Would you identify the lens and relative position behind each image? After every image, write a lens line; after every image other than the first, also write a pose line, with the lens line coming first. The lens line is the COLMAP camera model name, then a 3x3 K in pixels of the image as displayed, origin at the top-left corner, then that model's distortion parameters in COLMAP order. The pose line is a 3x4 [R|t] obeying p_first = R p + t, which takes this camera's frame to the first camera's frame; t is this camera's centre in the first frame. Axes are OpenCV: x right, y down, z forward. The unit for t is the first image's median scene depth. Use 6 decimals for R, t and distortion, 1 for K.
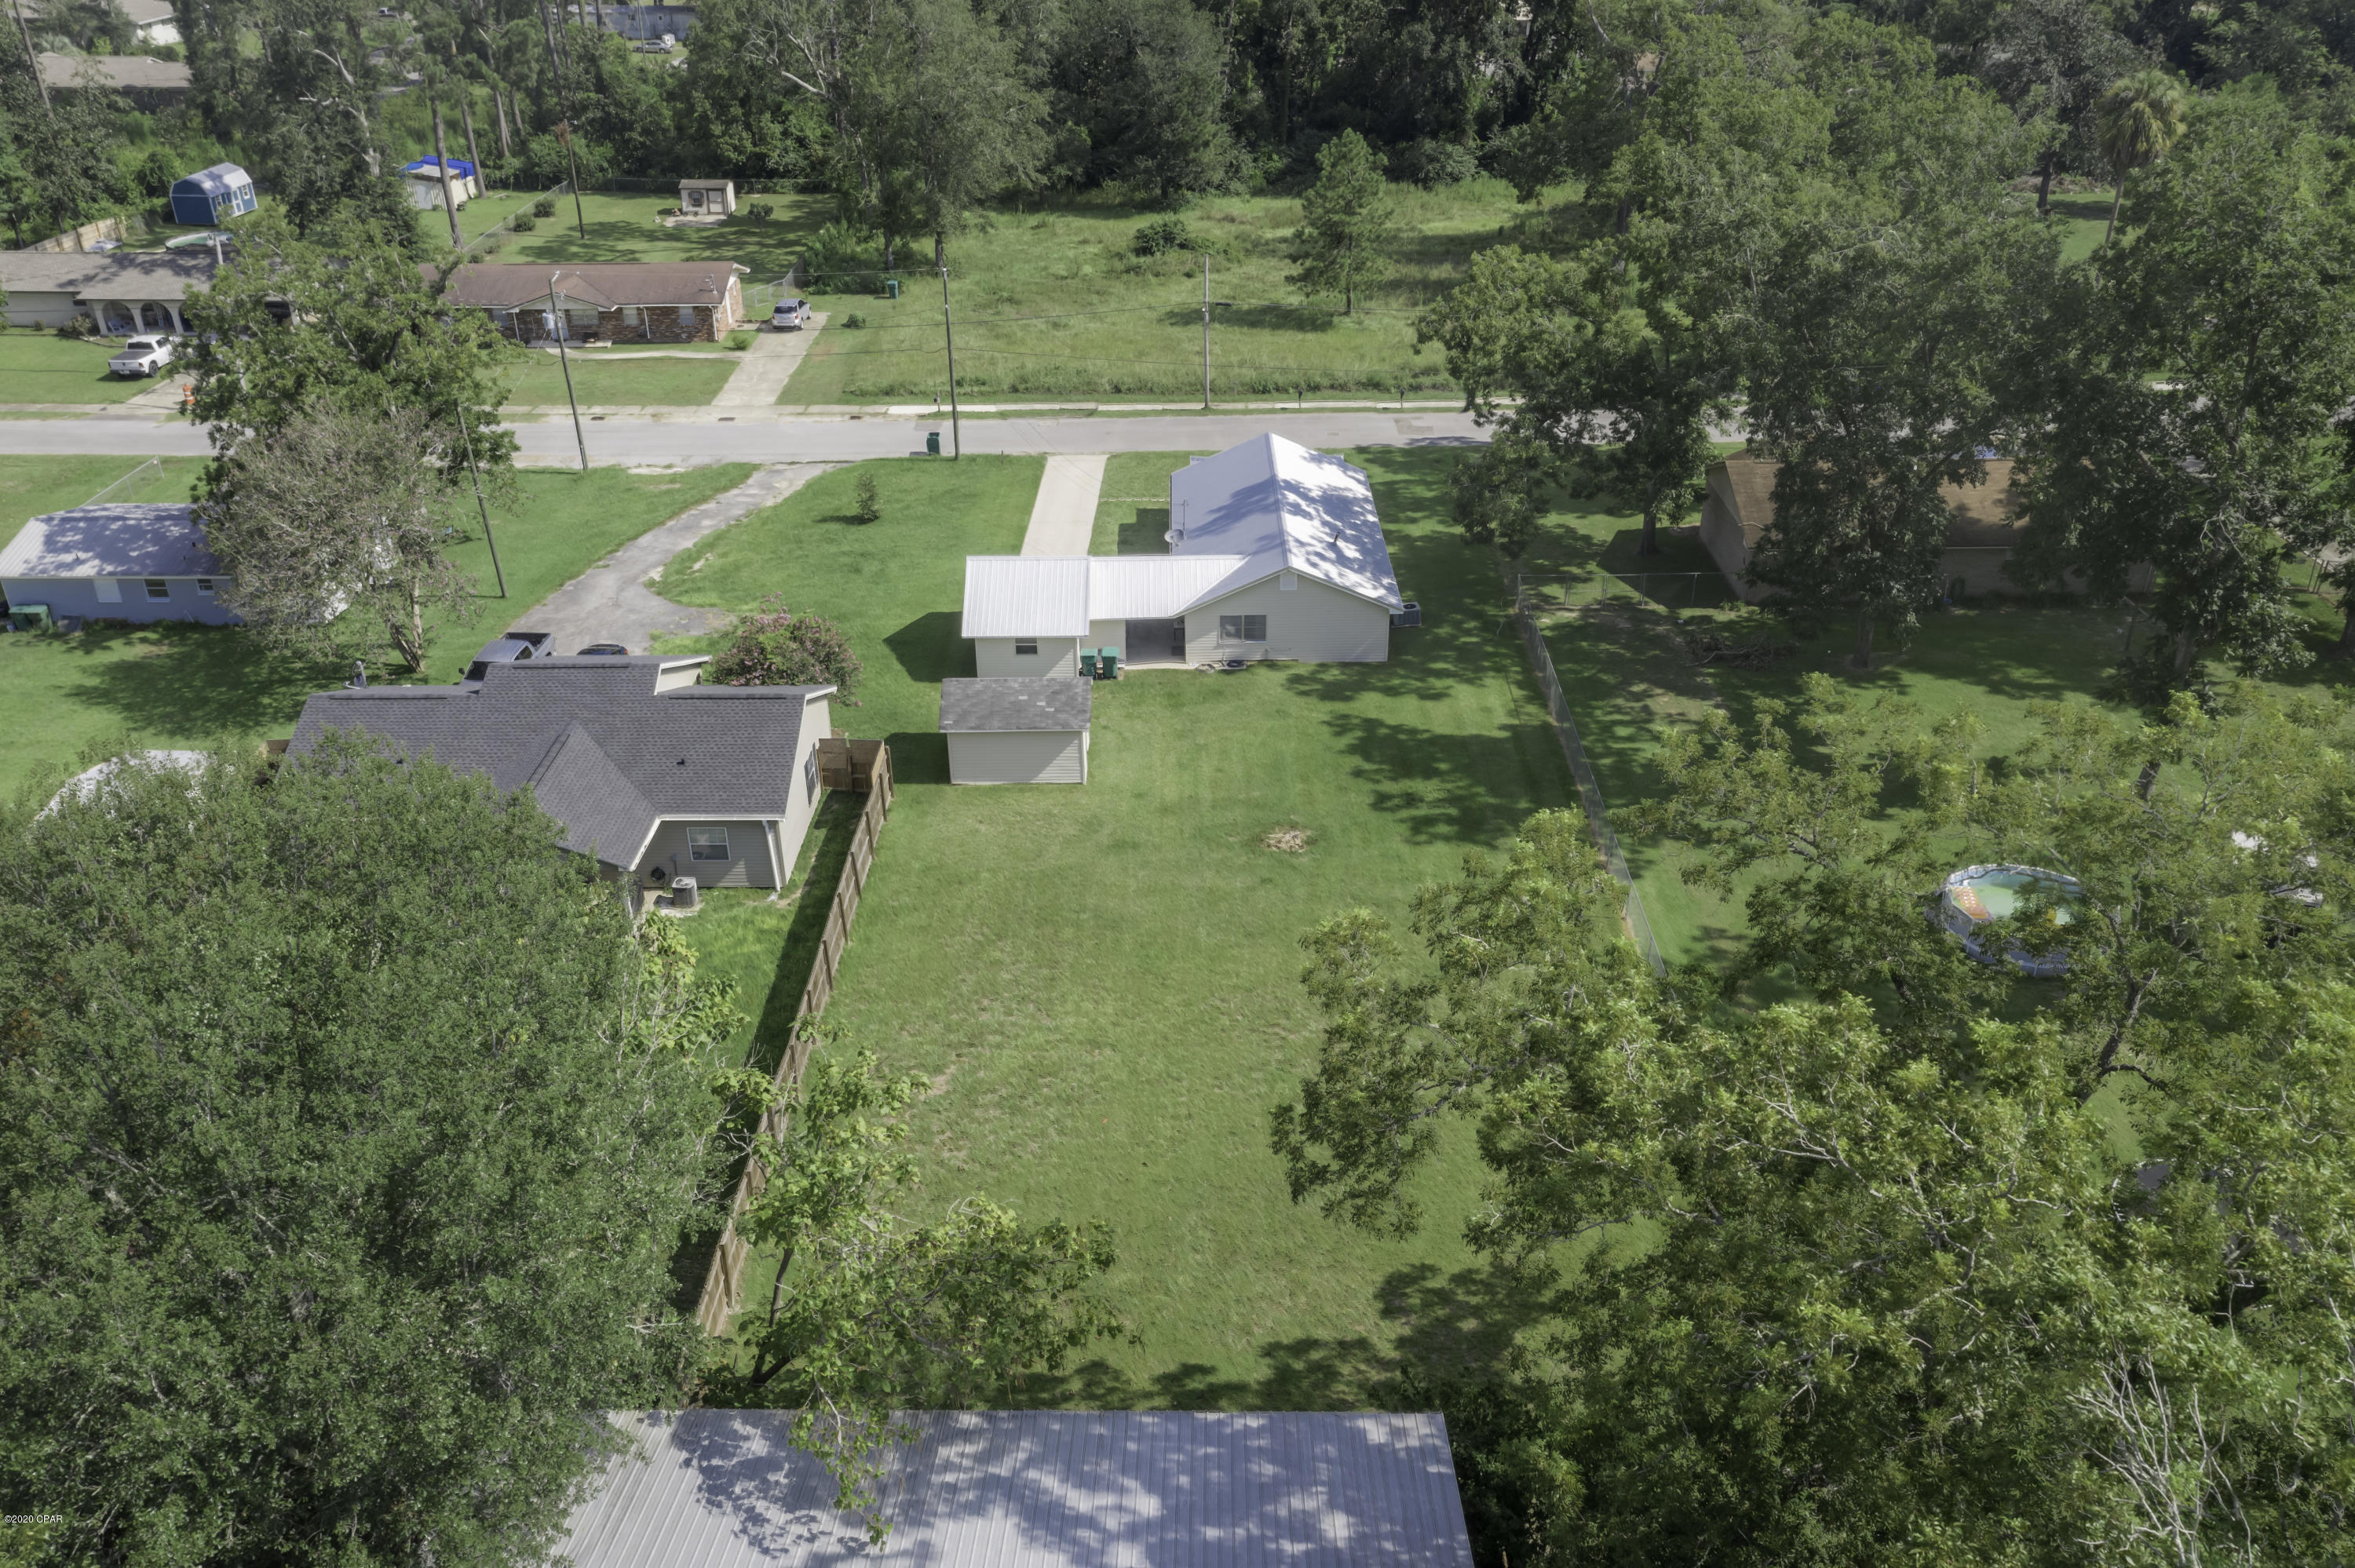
lens RADIAL K [[1748.1, 0, 1177.5], [0, 1748.1, 784.0], [0, 0, 1]] dist [0.005953, -0.000121]
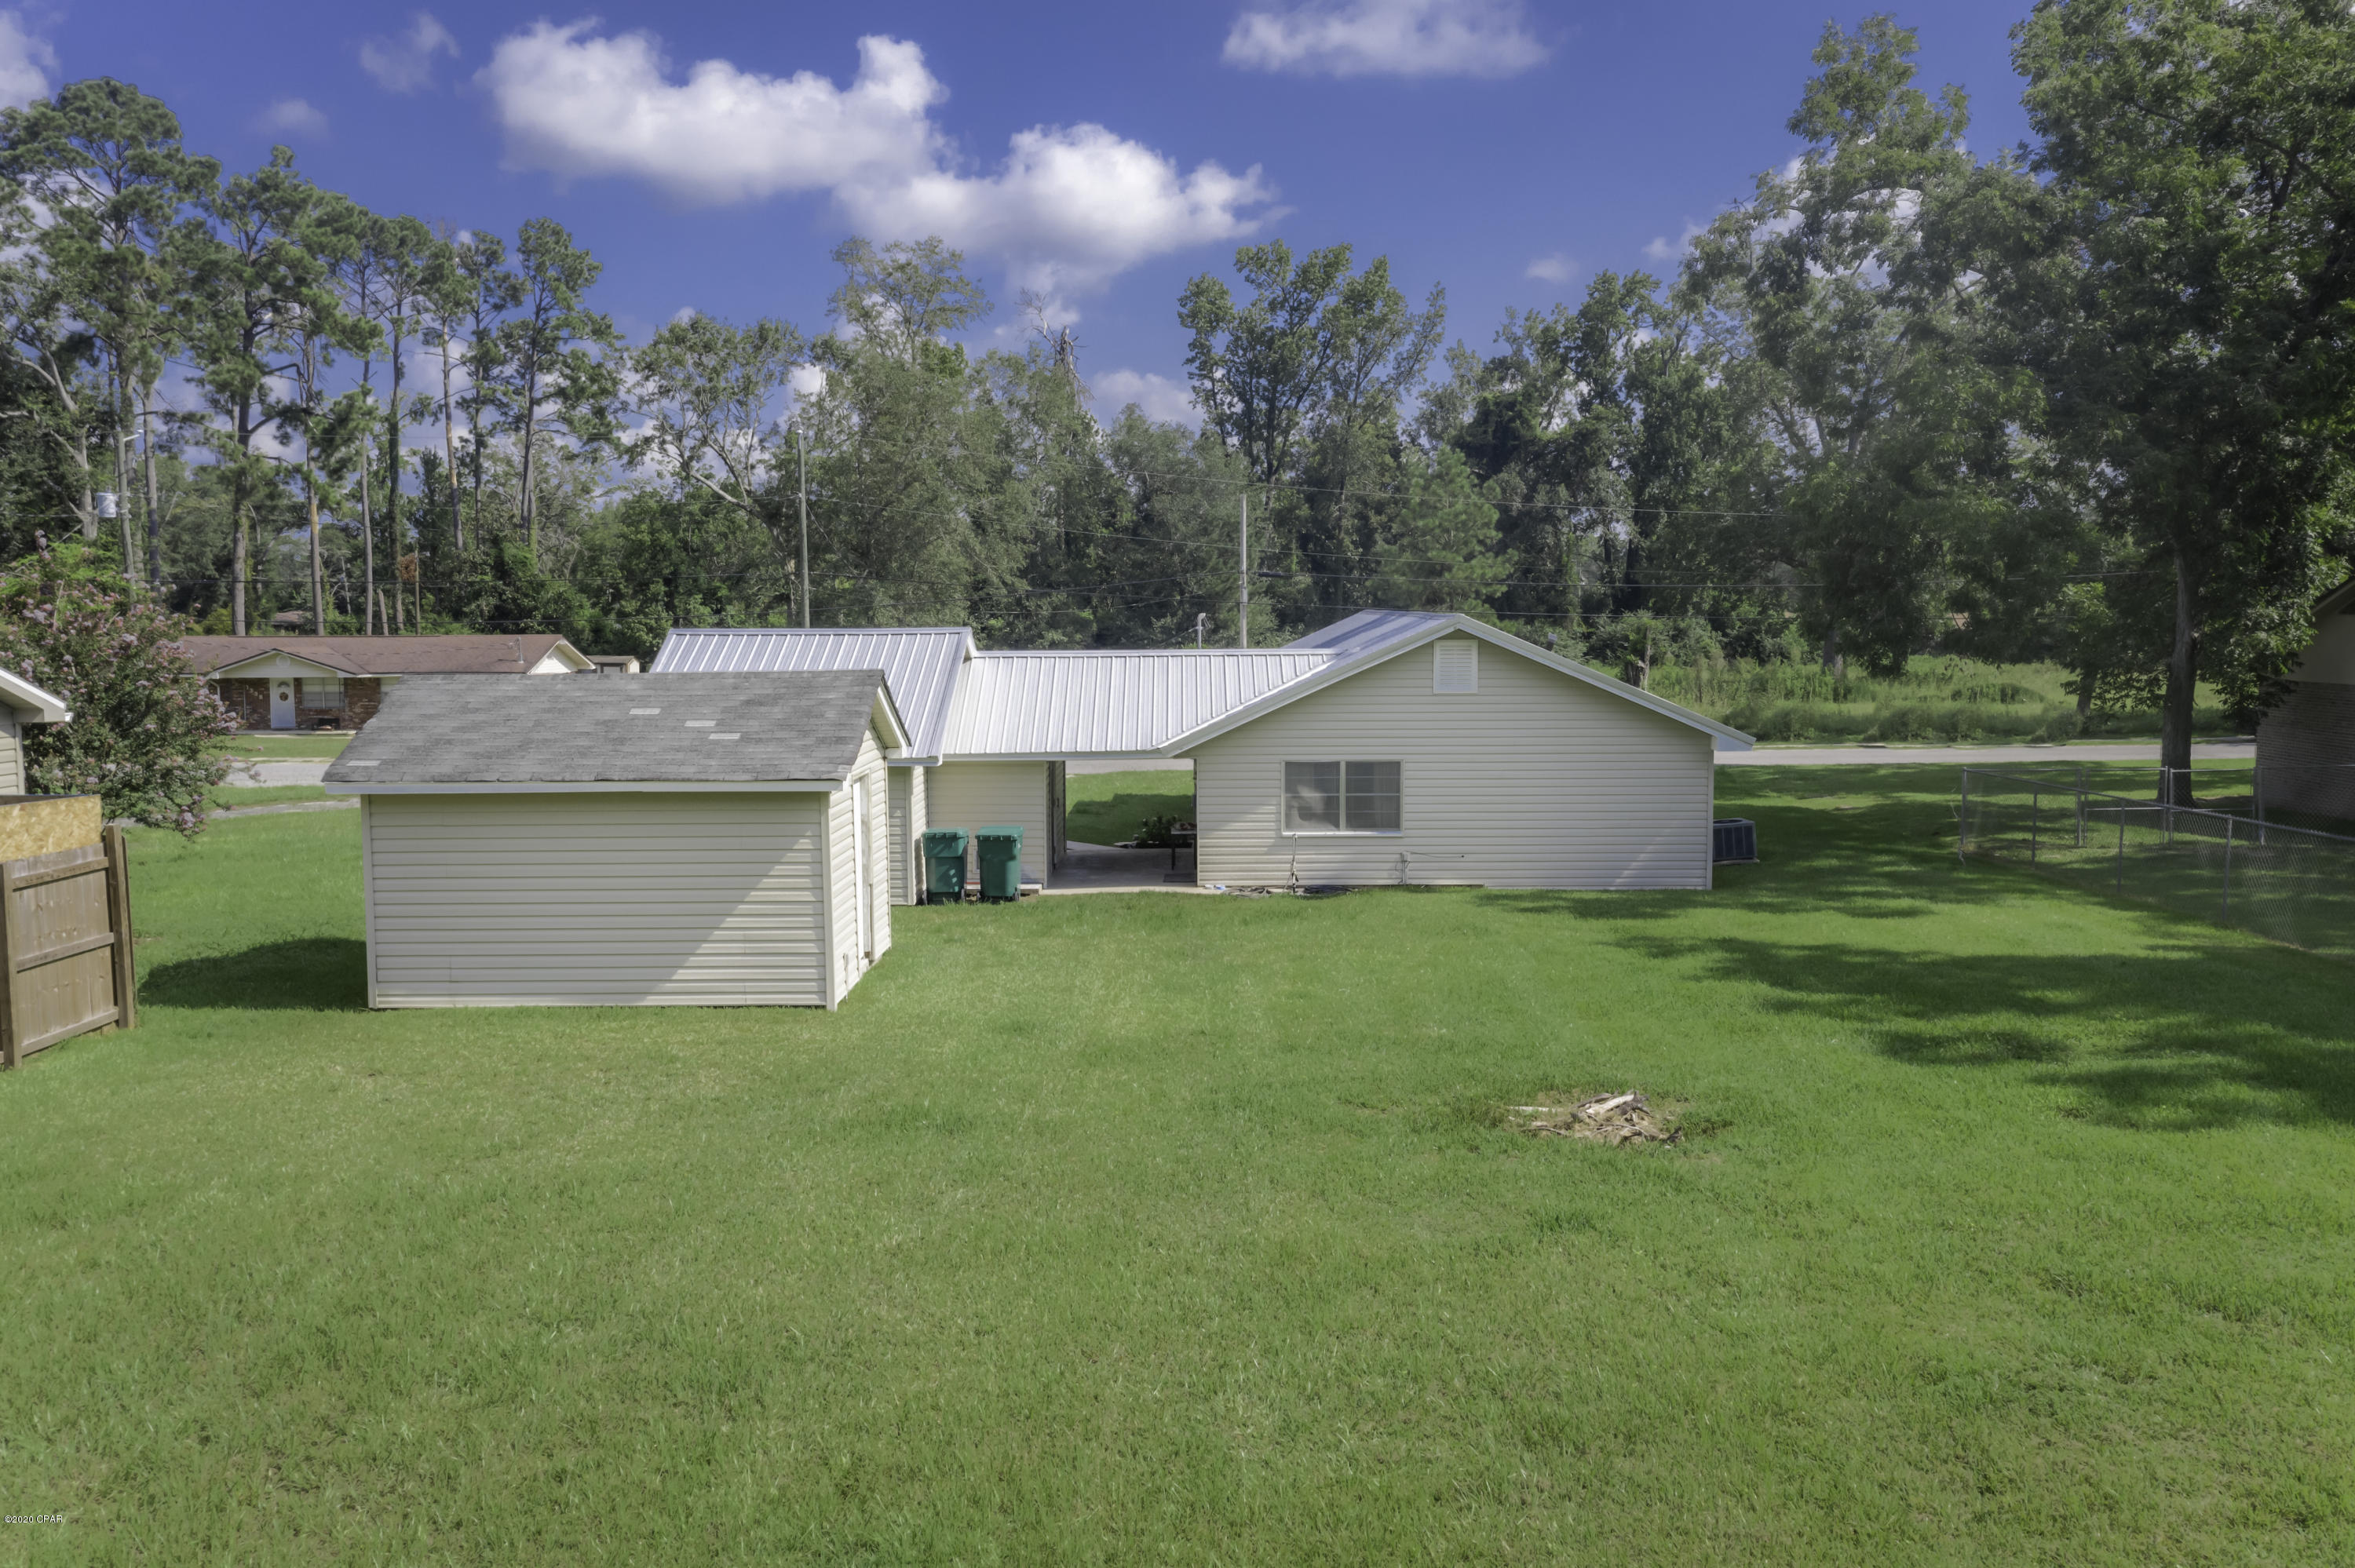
lens RADIAL K [[1748.1, 0, 1177.5], [0, 1748.1, 784.0], [0, 0, 1]] dist [0.005953, -0.000121]
pose [[0.999783, 0.003714, -0.020476, 0.007987], [-0.012115, 0.903904, -0.427564, 0.076542], [0.016920, 0.427719, 0.903753, 0.628033]]
